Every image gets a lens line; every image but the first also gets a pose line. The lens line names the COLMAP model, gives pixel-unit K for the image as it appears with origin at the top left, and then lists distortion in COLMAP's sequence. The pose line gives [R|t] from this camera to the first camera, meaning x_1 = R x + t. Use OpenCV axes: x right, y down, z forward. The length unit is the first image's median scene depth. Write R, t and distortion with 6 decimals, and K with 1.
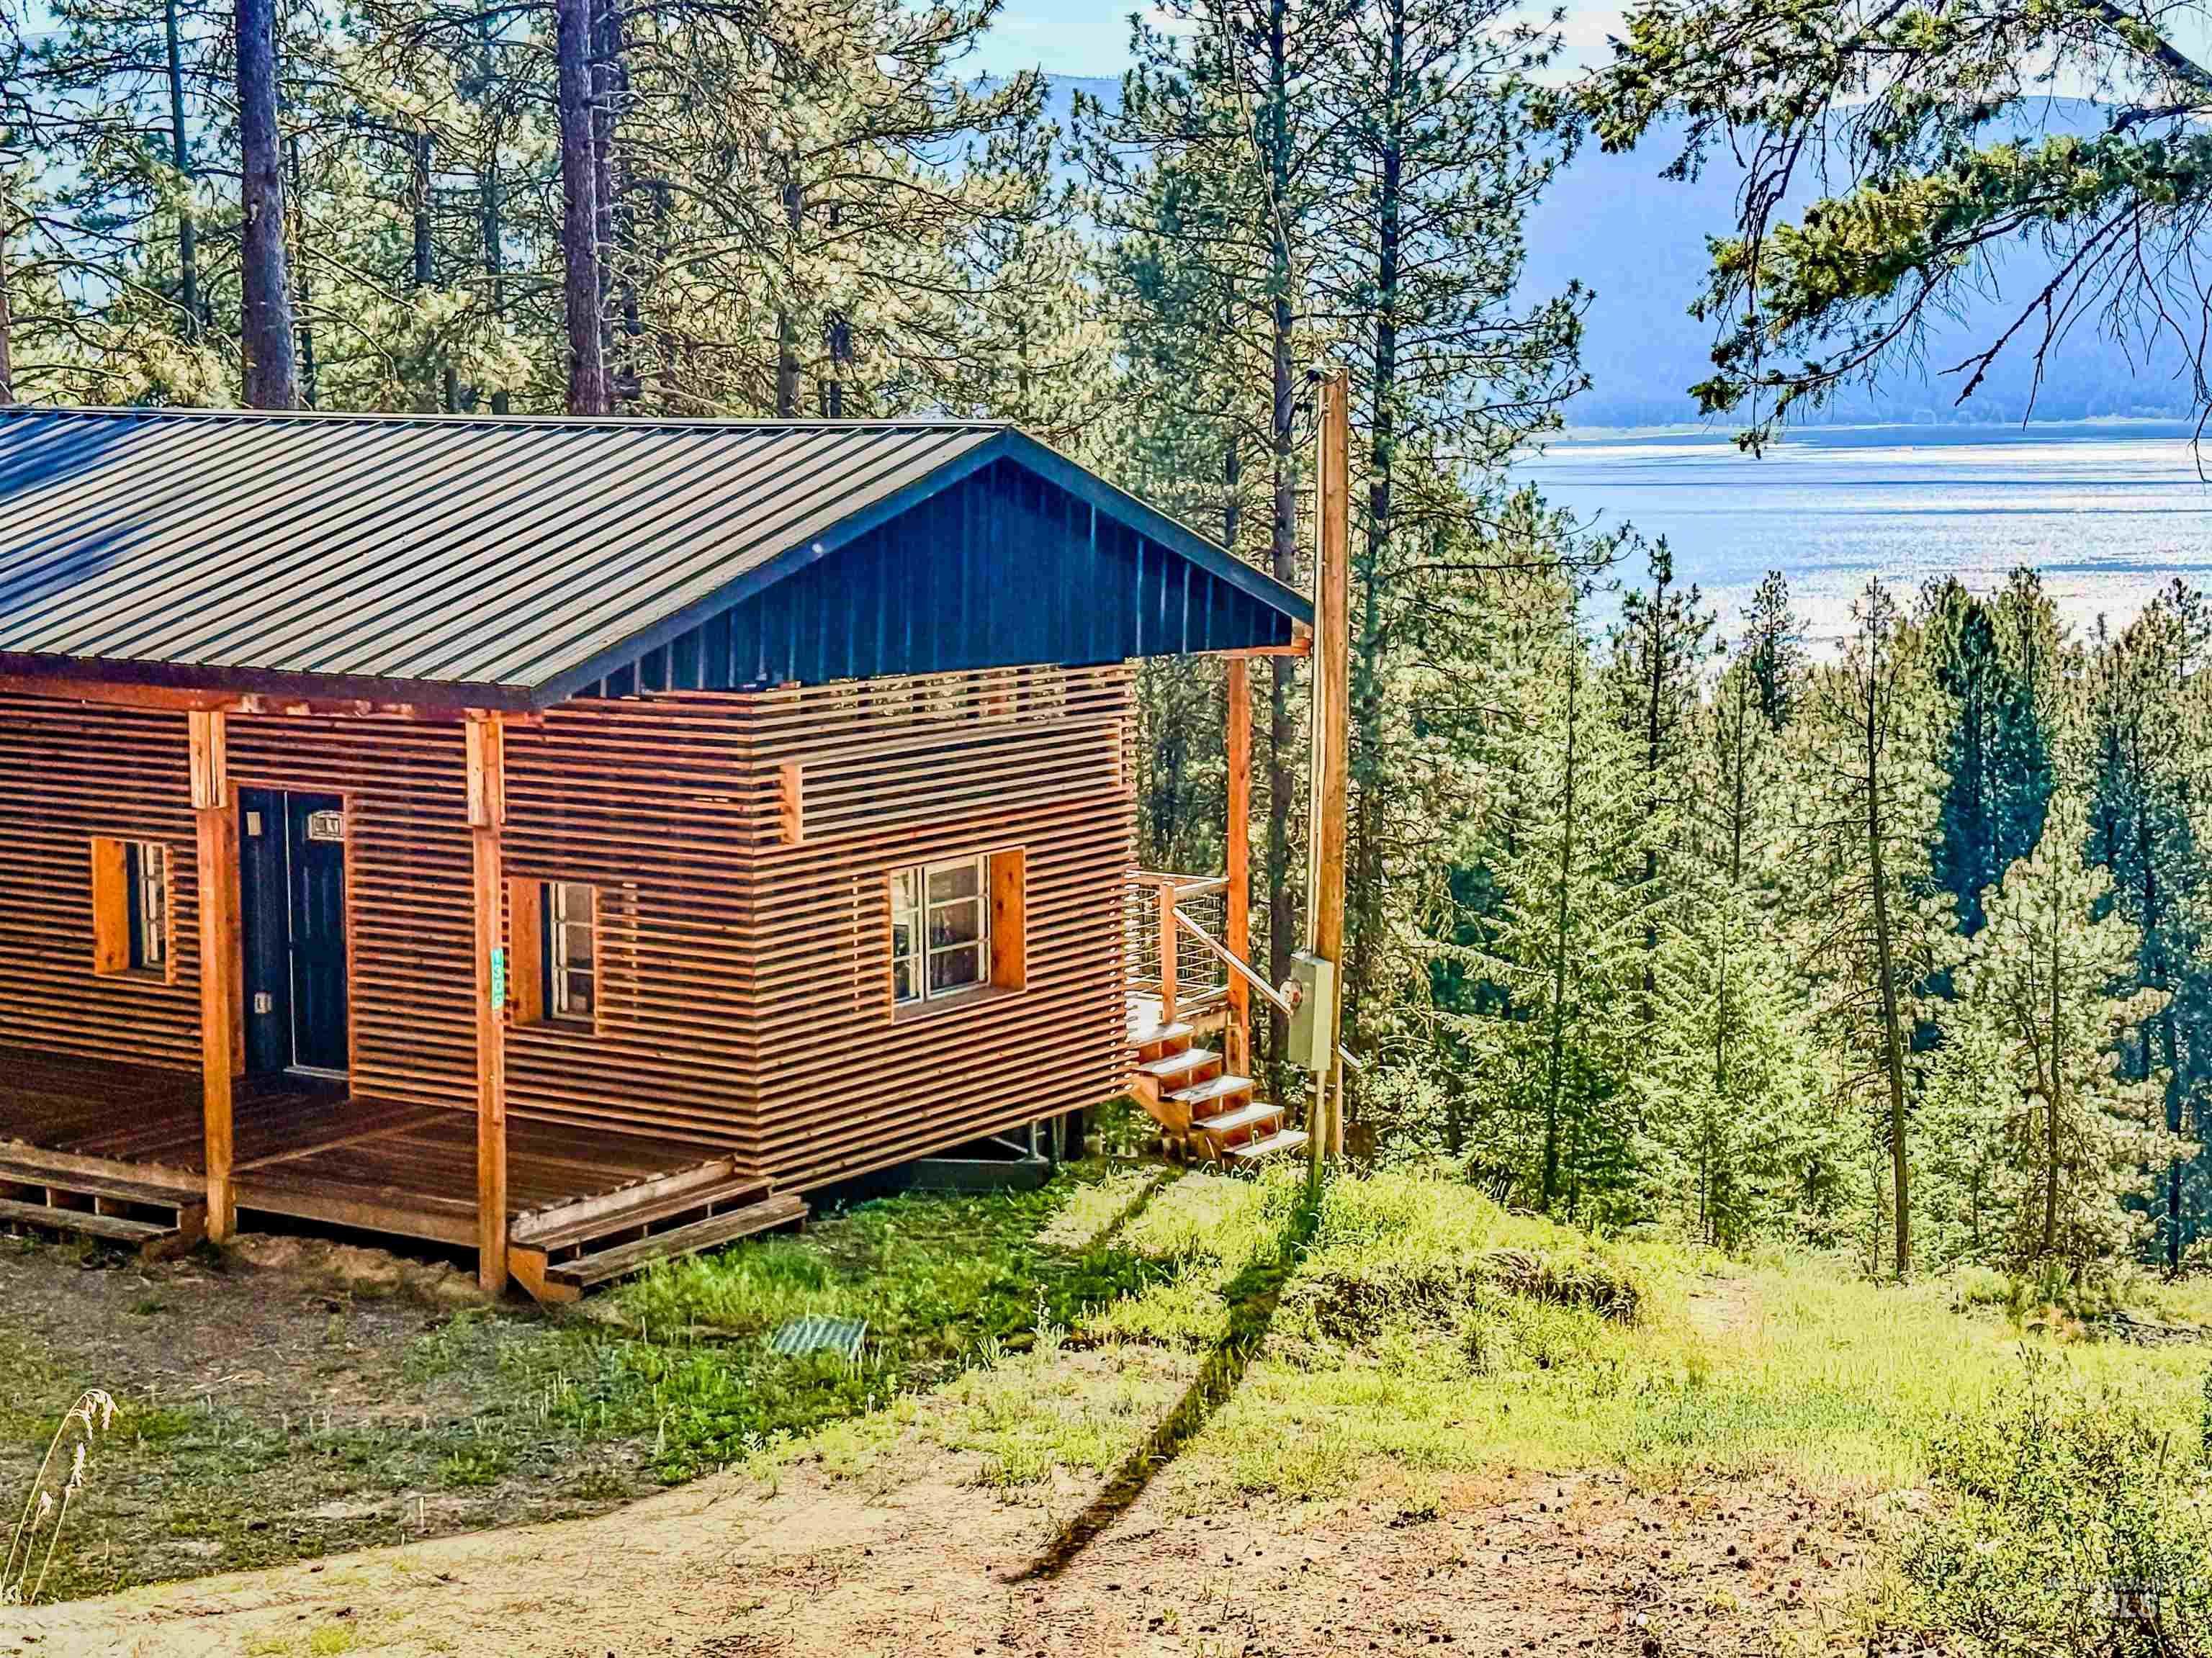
lens RADIAL K [[3482.0, 0, 1106.1], [0, 3482.0, 626.3], [0, 0, 1]] dist [0.121136, -0.016638]
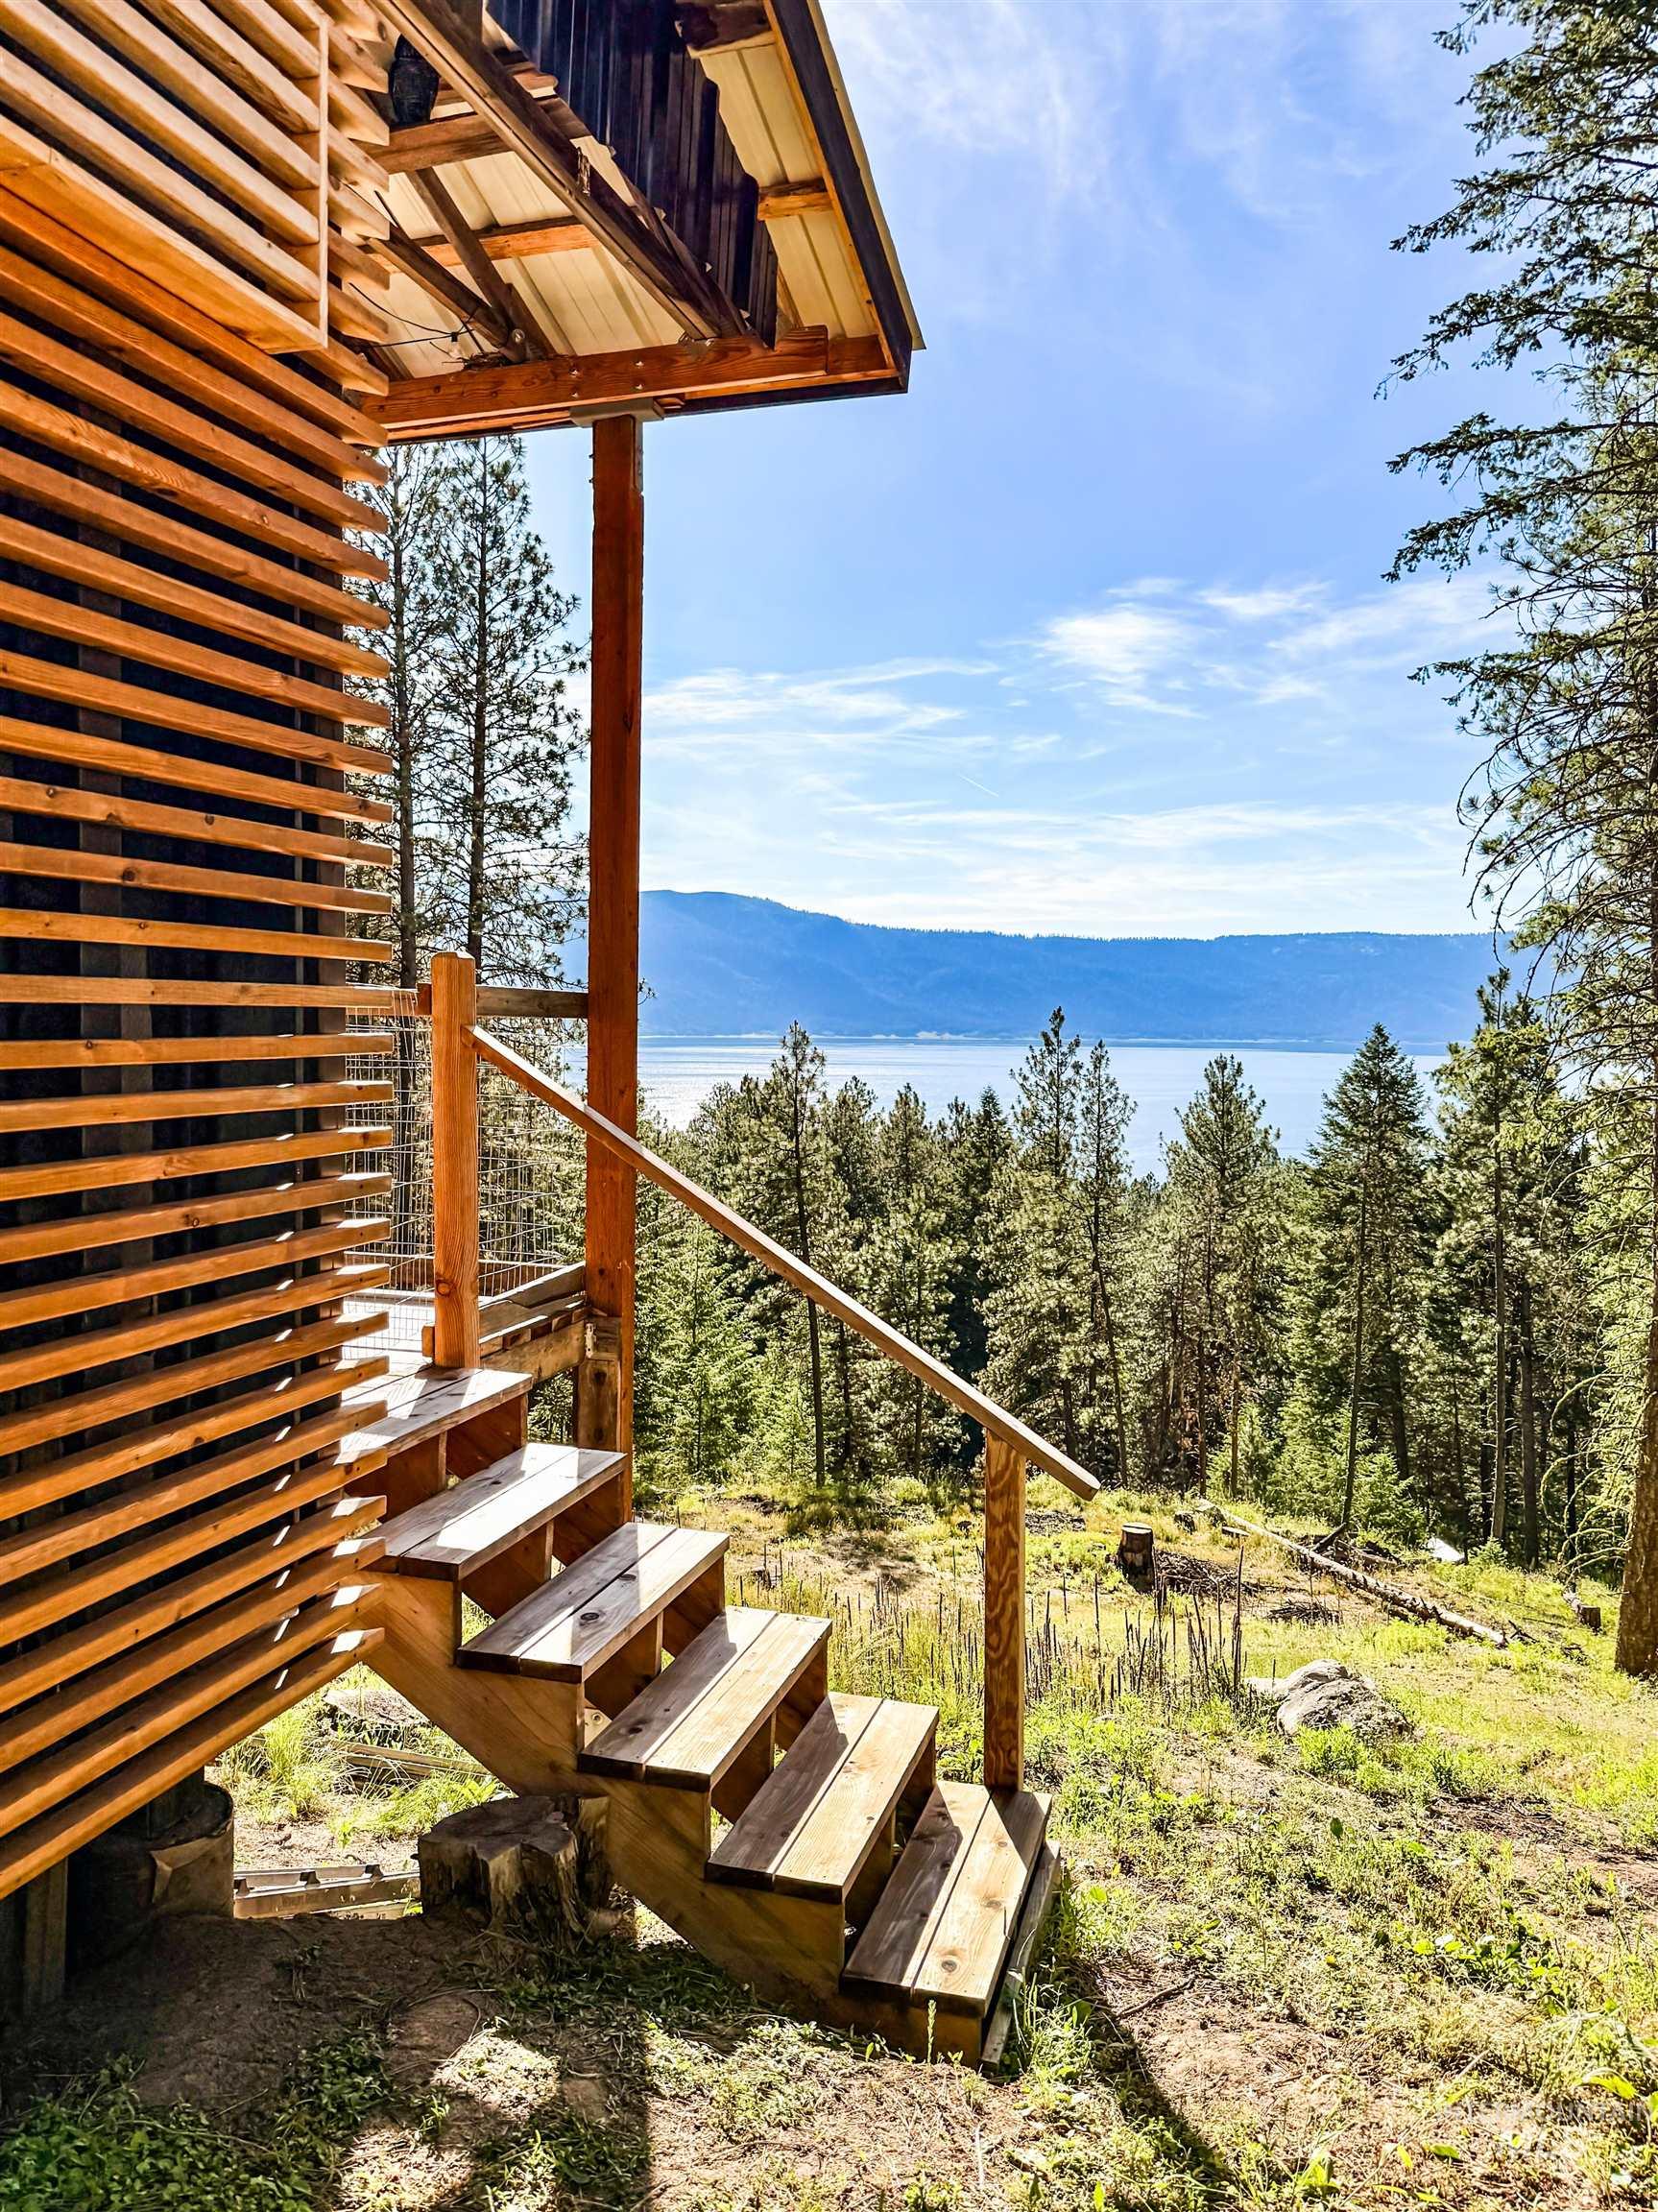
lens RADIAL K [[1683.7, 0, 799.7], [0, 1683.7, 1083.6], [0, 0, 1]] dist [0.152837, -0.278549]
pose [[0.954987, 0.005773, 0.296593, 0.001040], [0.001498, 0.999704, -0.024284, 0.095260], [-0.296645, 0.023635, 0.954695, 0.875669]]
